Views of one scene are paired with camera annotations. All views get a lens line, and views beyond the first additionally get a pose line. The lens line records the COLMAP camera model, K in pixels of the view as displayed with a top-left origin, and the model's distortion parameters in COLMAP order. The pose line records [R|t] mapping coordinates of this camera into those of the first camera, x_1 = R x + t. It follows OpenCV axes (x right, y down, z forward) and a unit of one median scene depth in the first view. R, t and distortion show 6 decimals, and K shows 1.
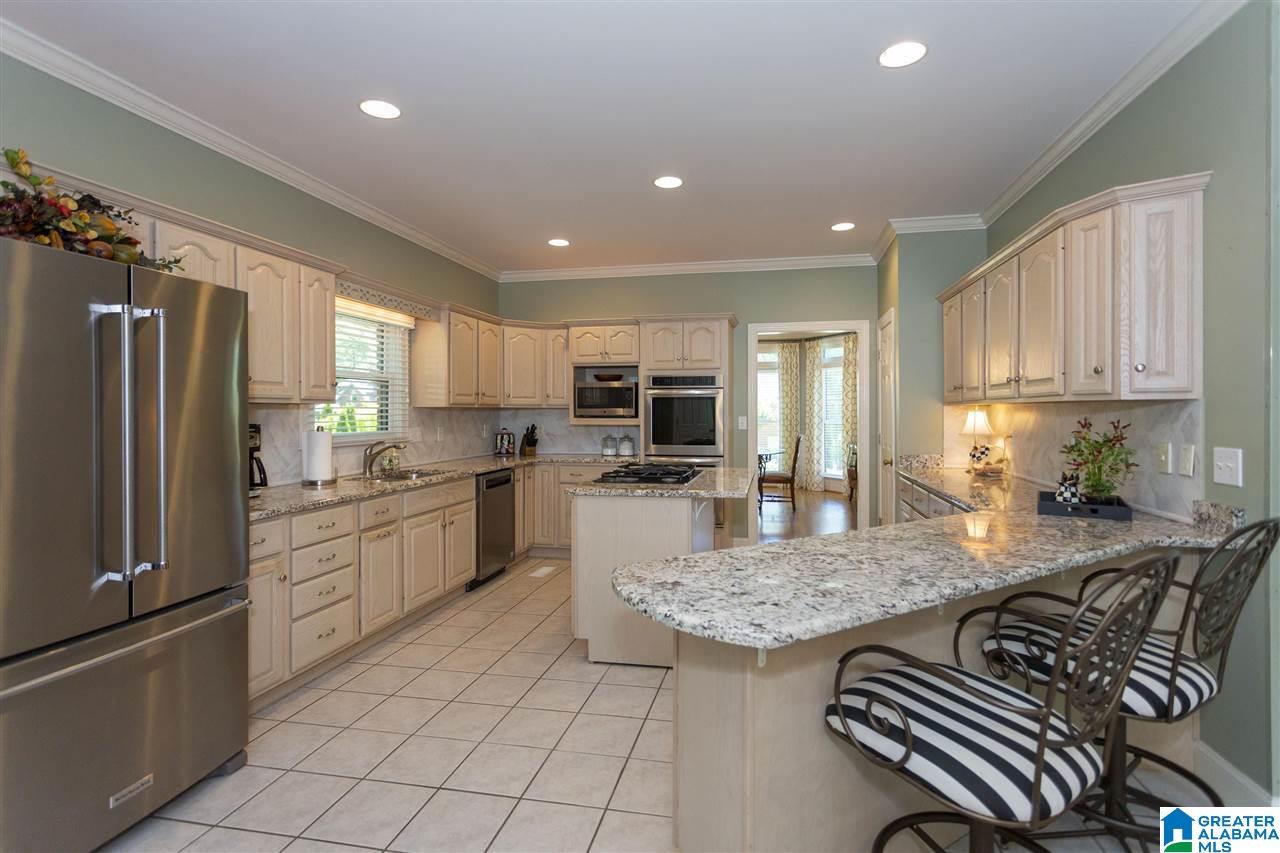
lens RADIAL K [[622.4, 0, 657.4], [0, 622.4, 417.8], [0, 0, 1]] dist [-0.000085, -0.000093]
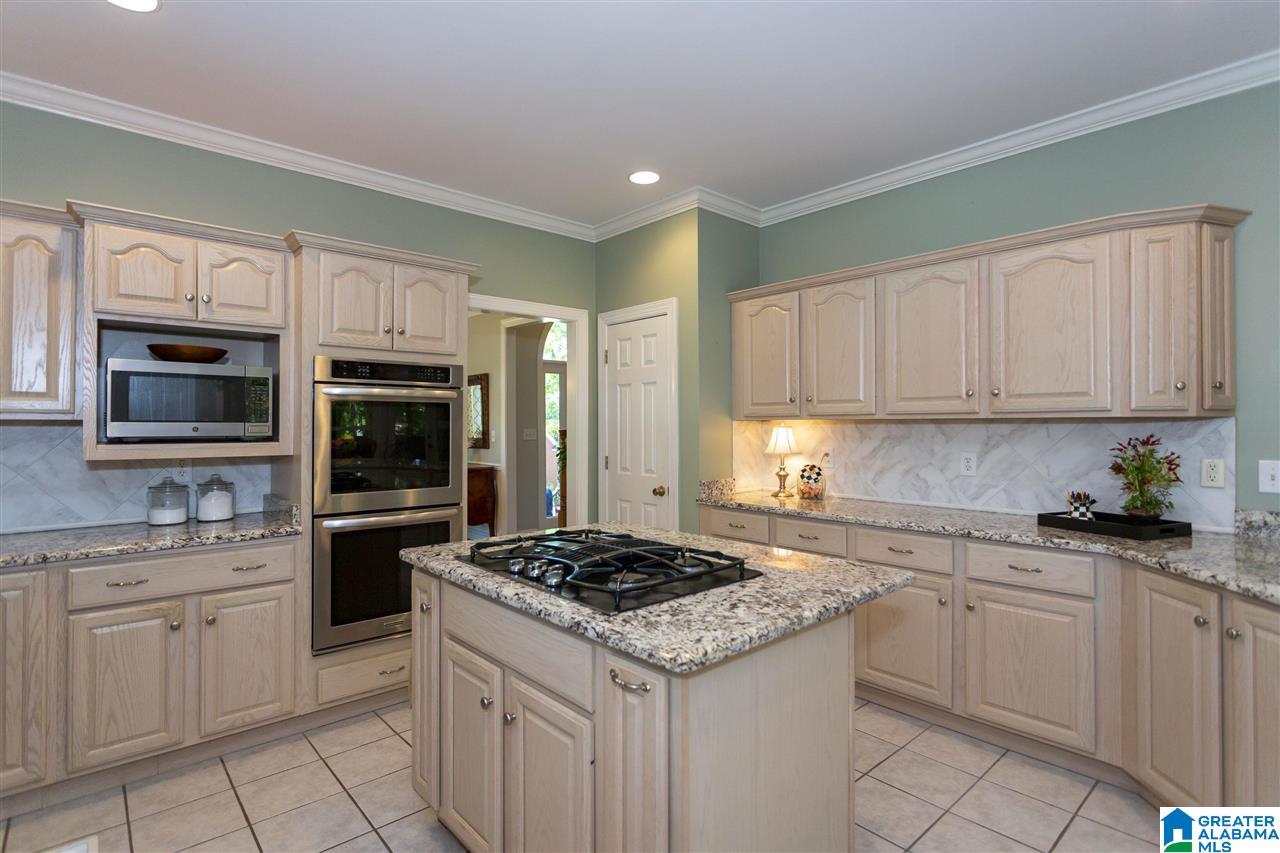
lens RADIAL K [[638.9, 0, 644.3], [0, 638.9, 422.0], [0, 0, 1]] dist [-0.003292, 0.000583]
pose [[0.599709, 0.004332, 0.800206, -0.301696], [0.008811, 0.999889, -0.012016, -0.007653], [-0.800169, 0.014256, 0.599605, 0.543246]]
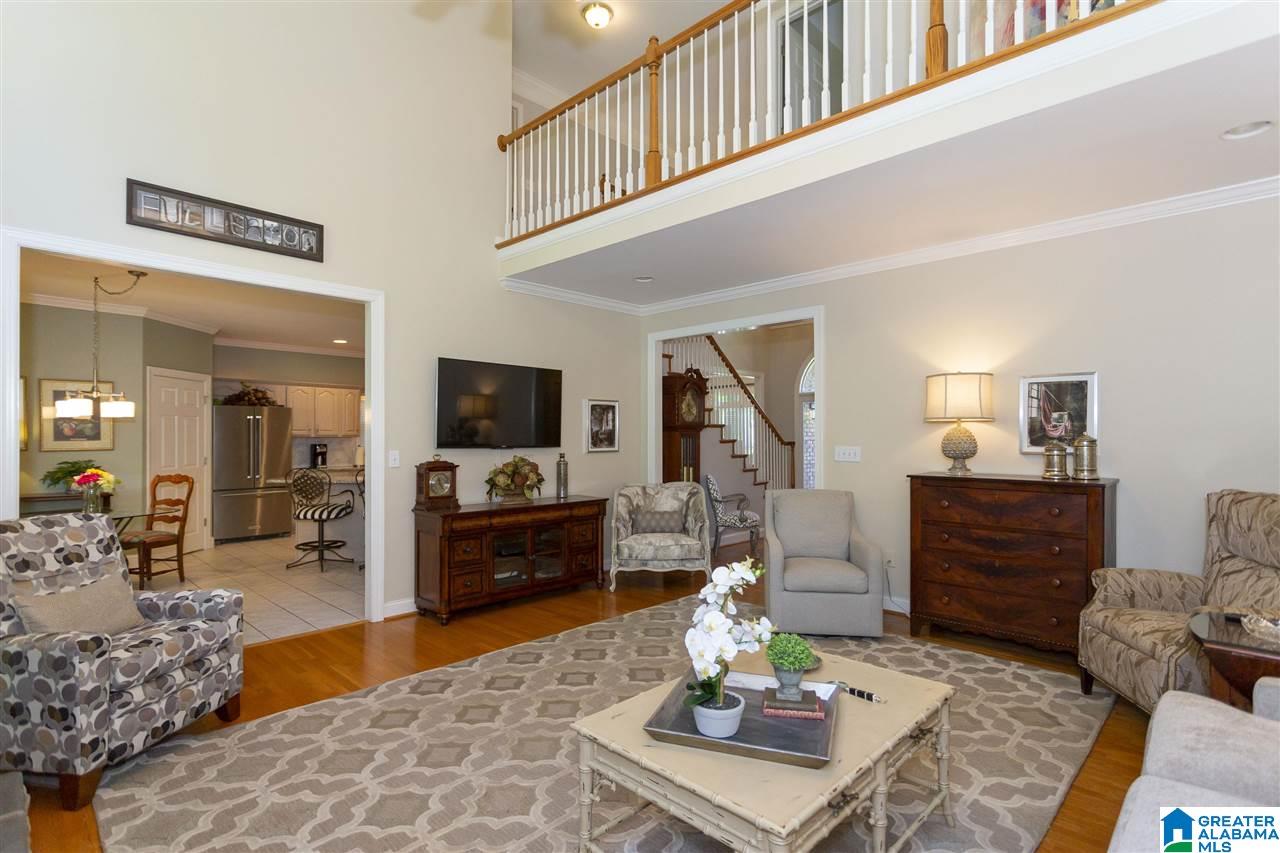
lens RADIAL K [[623.4, 0, 645.1], [0, 623.4, 434.0], [0, 0, 1]] dist [0.000021, 0.000522]
pose [[0.846554, -0.000522, -0.532303, 1.455022], [-0.008303, 0.999865, -0.014185, -0.005150], [0.532239, 0.016428, 0.846435, -0.473120]]
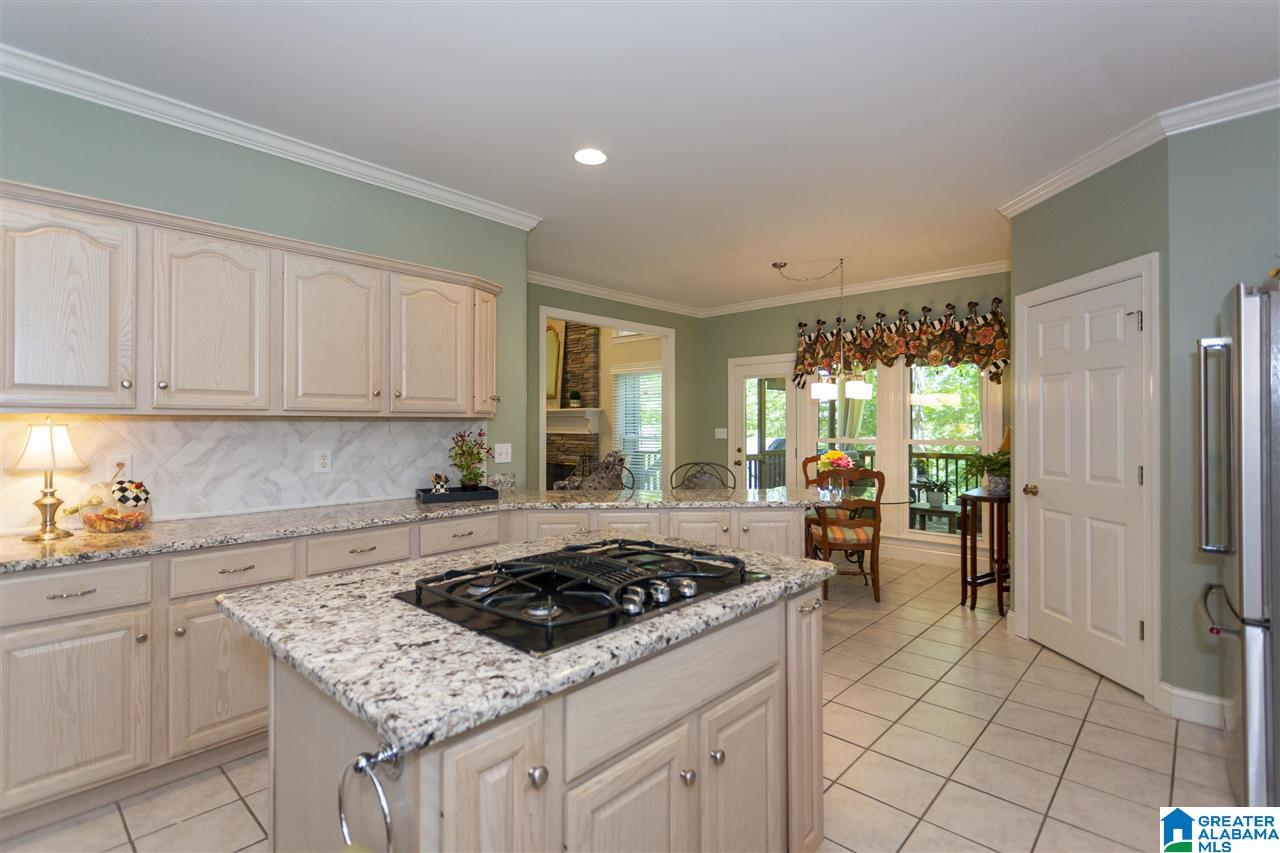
lens RADIAL K [[606.7, 0, 648.1], [0, 606.7, 422.0], [0, 0, 1]] dist [0.000720, 0.000410]
pose [[-0.858180, 0.005033, 0.513325, -0.194667], [0.008357, 0.999956, 0.004167, -0.010147], [-0.513281, 0.007865, -0.858184, 1.036512]]
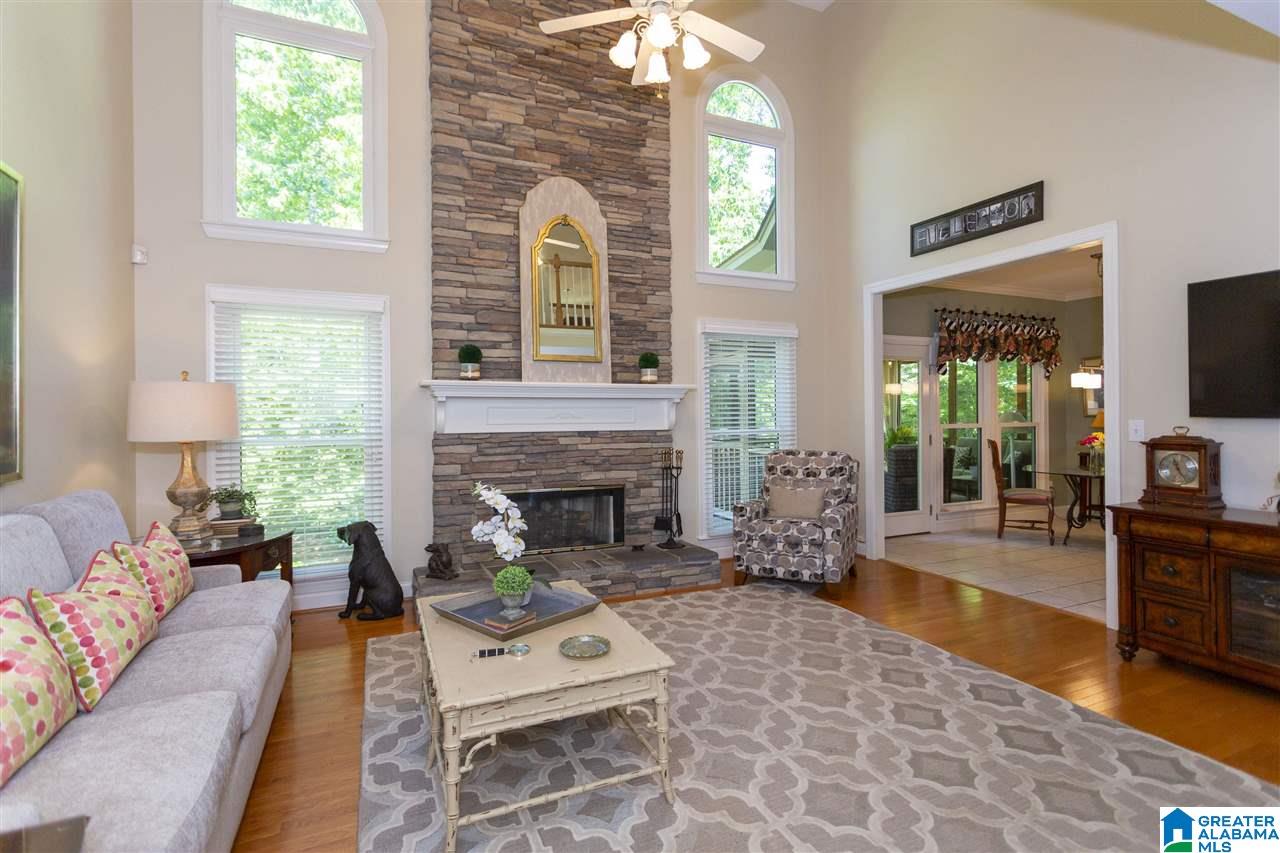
lens RADIAL K [[602.2, 0, 638.1], [0, 602.2, 412.5], [0, 0, 1]] dist [0.002977, 0.001110]
pose [[-0.812869, 0.010092, -0.582359, 1.517494], [0.004482, 0.999929, 0.011073, -0.009445], [0.582430, 0.006391, -0.812856, 0.388191]]
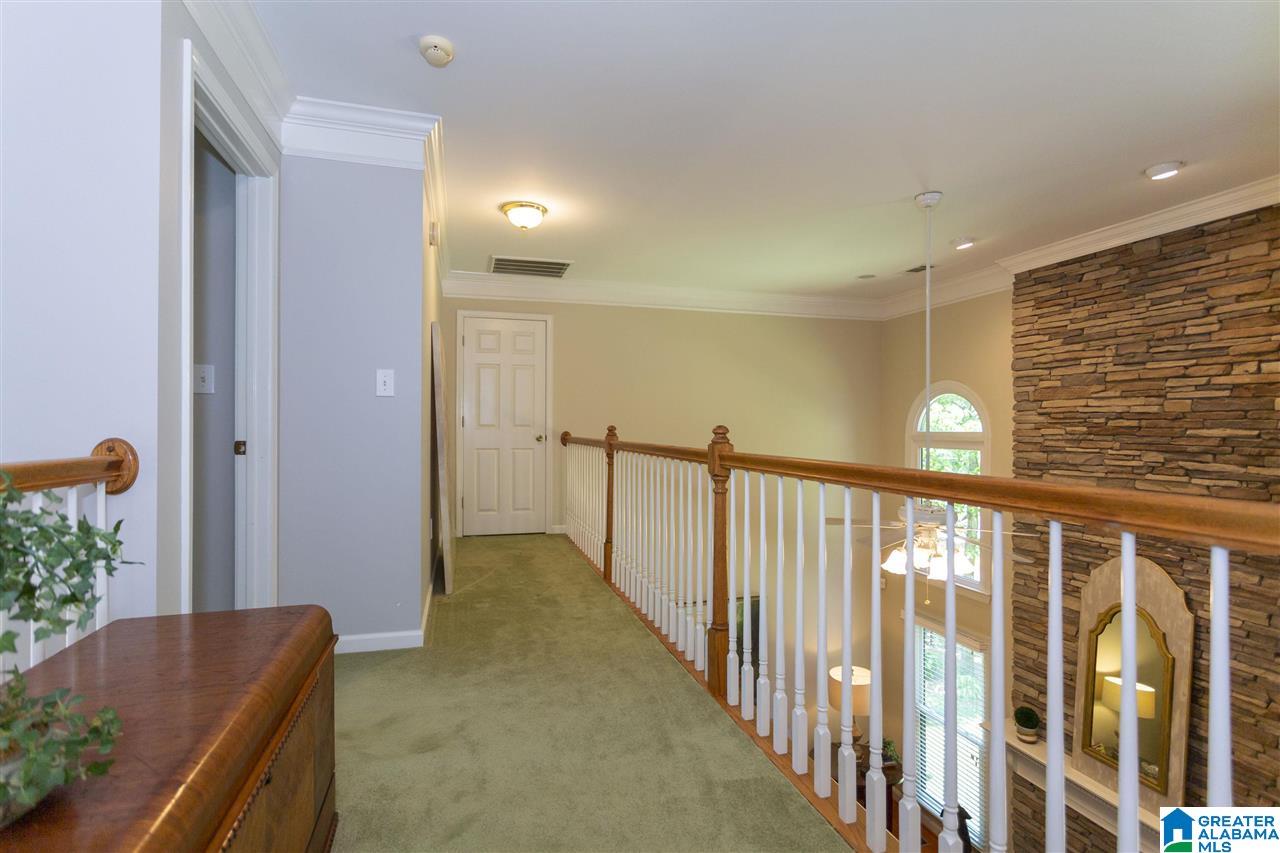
lens RADIAL K [[599.3, 0, 638.9], [0, 599.3, 421.2], [0, 0, 1]] dist [0.006284, 0.000618]
pose [[-0.469223, 0.010183, 0.883021, 0.617167], [0.006442, 0.999946, -0.008109, -0.570244], [-0.883056, 0.001883, -0.469264, 0.544507]]
